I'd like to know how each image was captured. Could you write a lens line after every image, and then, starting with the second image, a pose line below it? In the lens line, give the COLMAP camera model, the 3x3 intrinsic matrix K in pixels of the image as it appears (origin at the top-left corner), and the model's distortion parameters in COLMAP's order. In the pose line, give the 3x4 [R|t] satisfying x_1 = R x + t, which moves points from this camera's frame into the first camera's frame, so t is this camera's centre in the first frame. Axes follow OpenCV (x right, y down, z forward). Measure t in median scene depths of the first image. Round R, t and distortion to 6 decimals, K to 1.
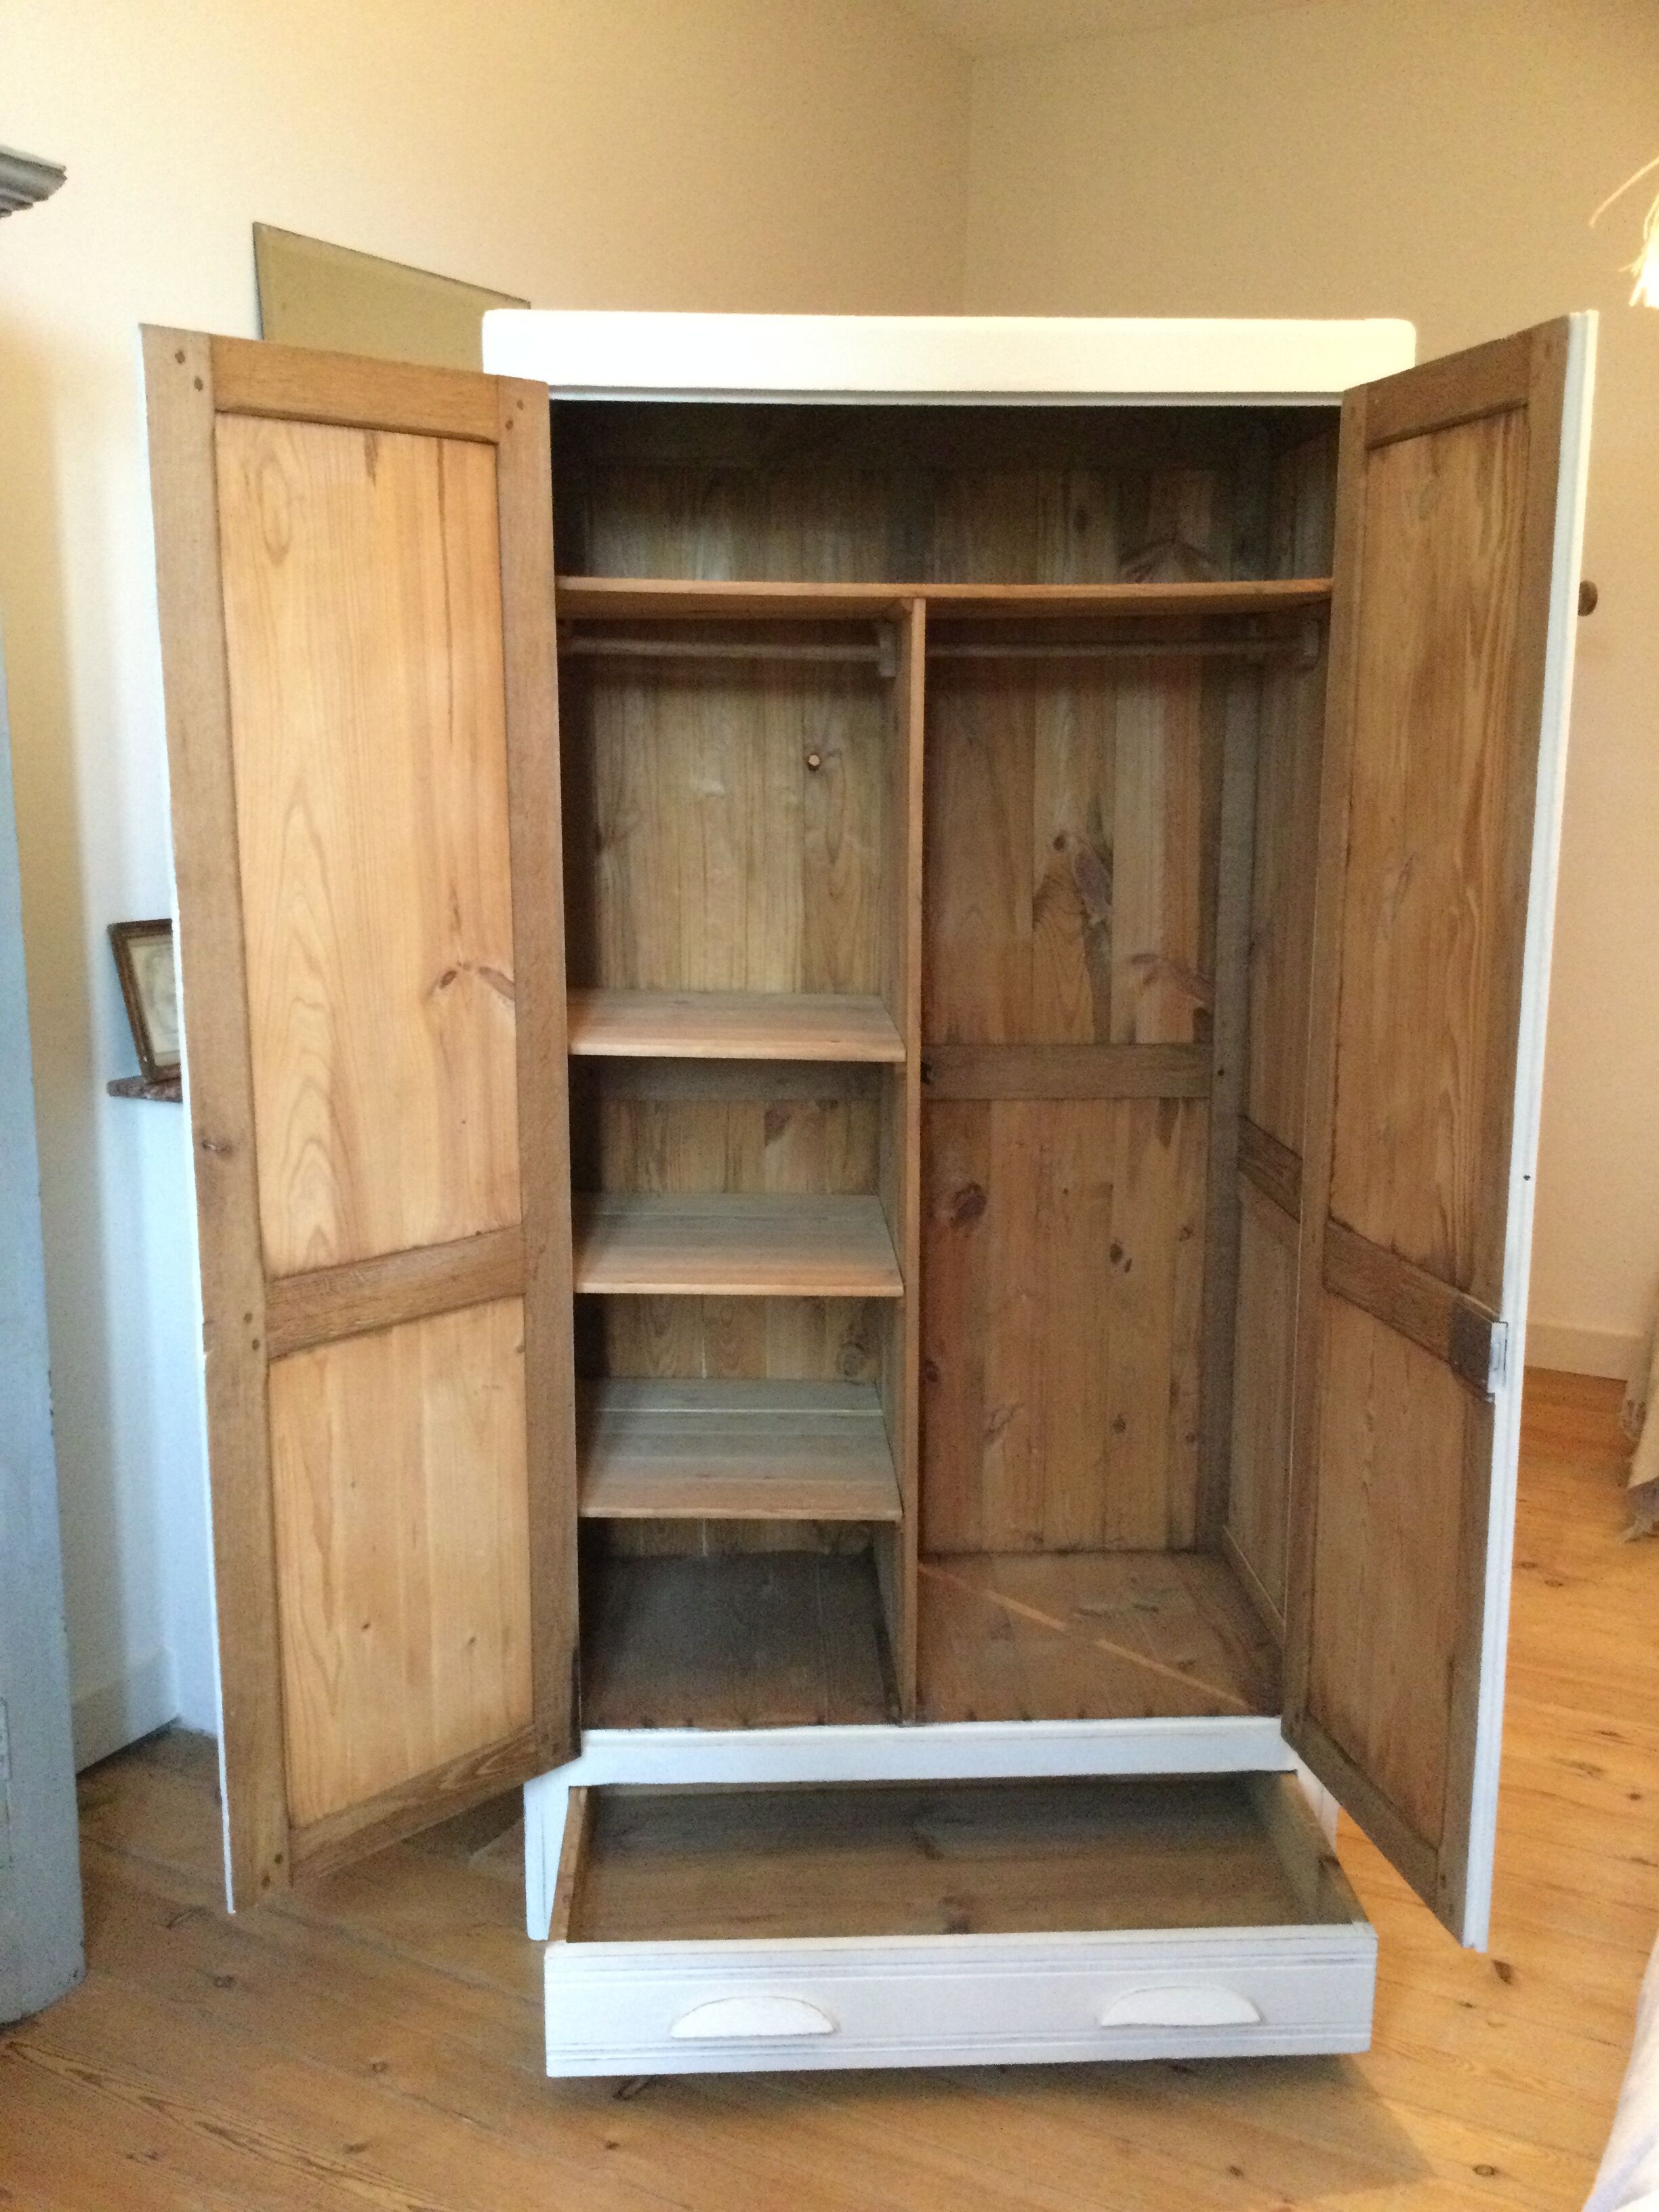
lens RADIAL K [[1986.9, 0, 783.2], [0, 1986.9, 1120.6], [0, 0, 1]] dist [0.068949, -0.131997]
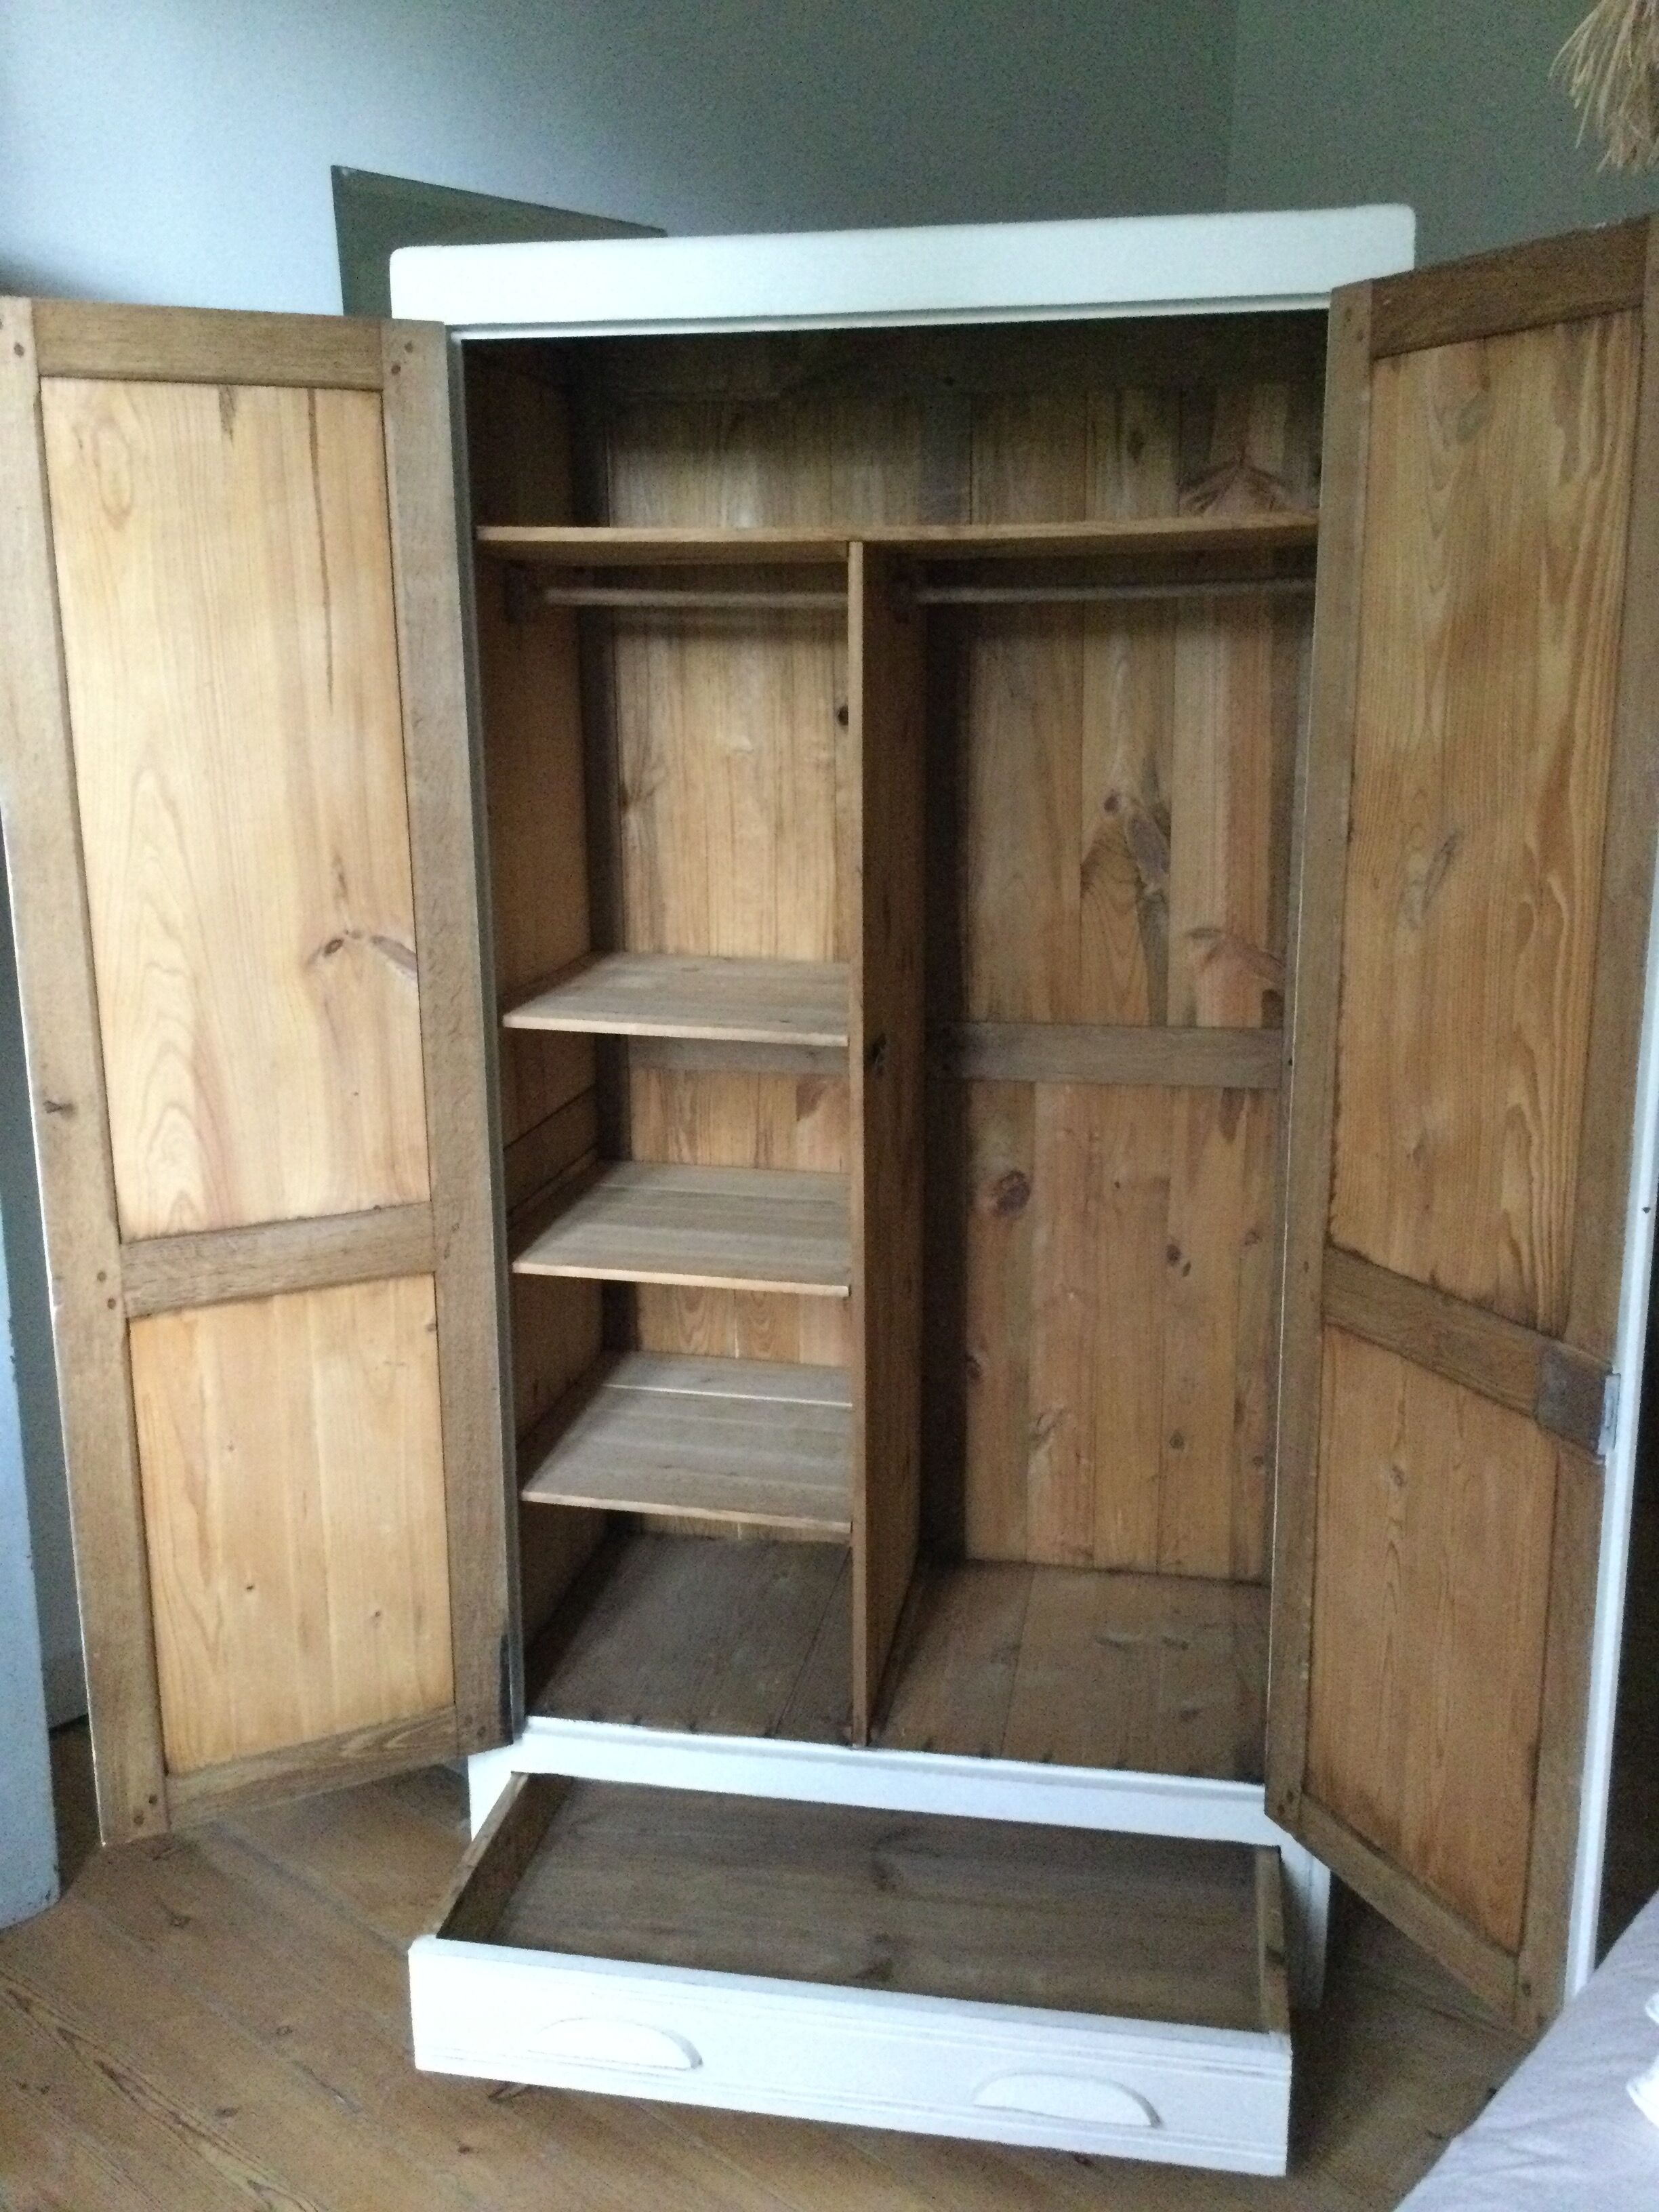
lens RADIAL K [[1990.2, 0, 829.5], [0, 1990.2, 1106.0], [0, 0, 1]] dist [0.094756, -0.170426]
pose [[0.973723, 0.042779, -0.223680, 0.227864], [-0.036424, 0.998809, 0.032462, -0.026811], [0.224802, -0.023462, 0.974122, 0.077515]]
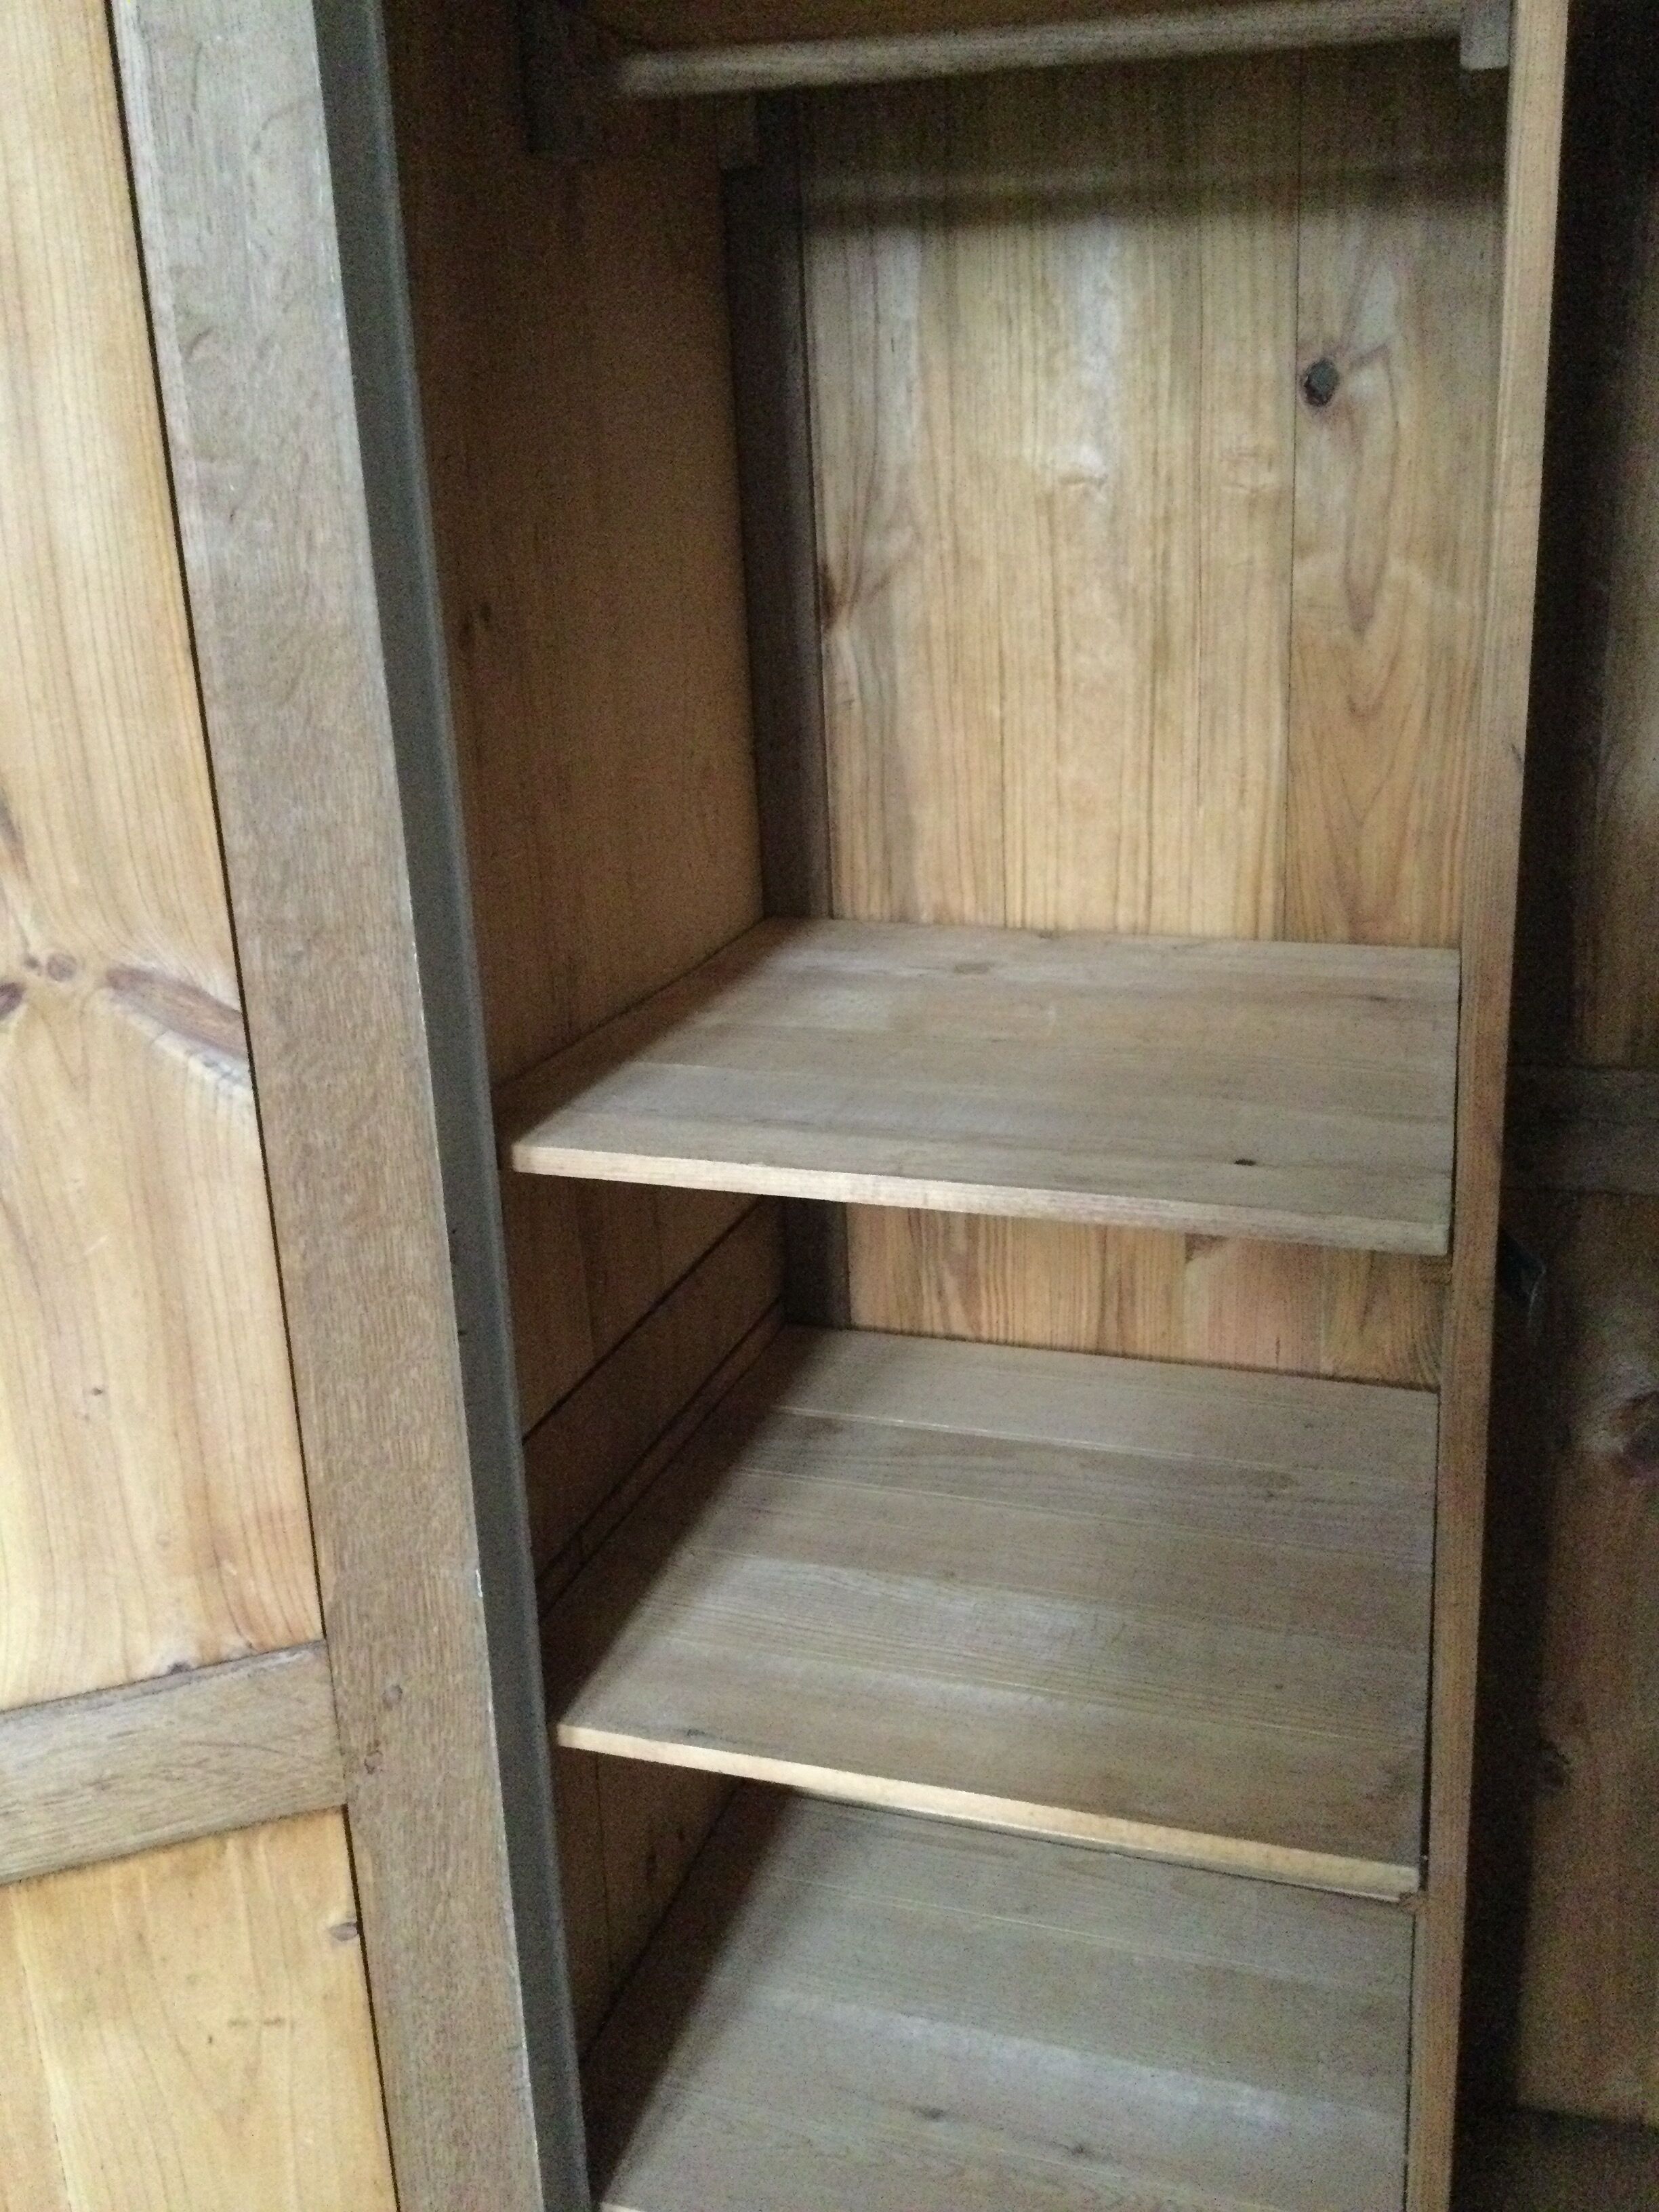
lens RADIAL K [[1920.5, 0, 829.5], [0, 1920.5, 1106.0], [0, 0, 1]] dist [0.091699, -0.133571]
pose [[0.940600, 0.058616, -0.334419, 0.063324], [-0.021694, 0.993347, 0.113094, -0.075037], [0.338823, -0.099121, 0.935614, 0.576651]]
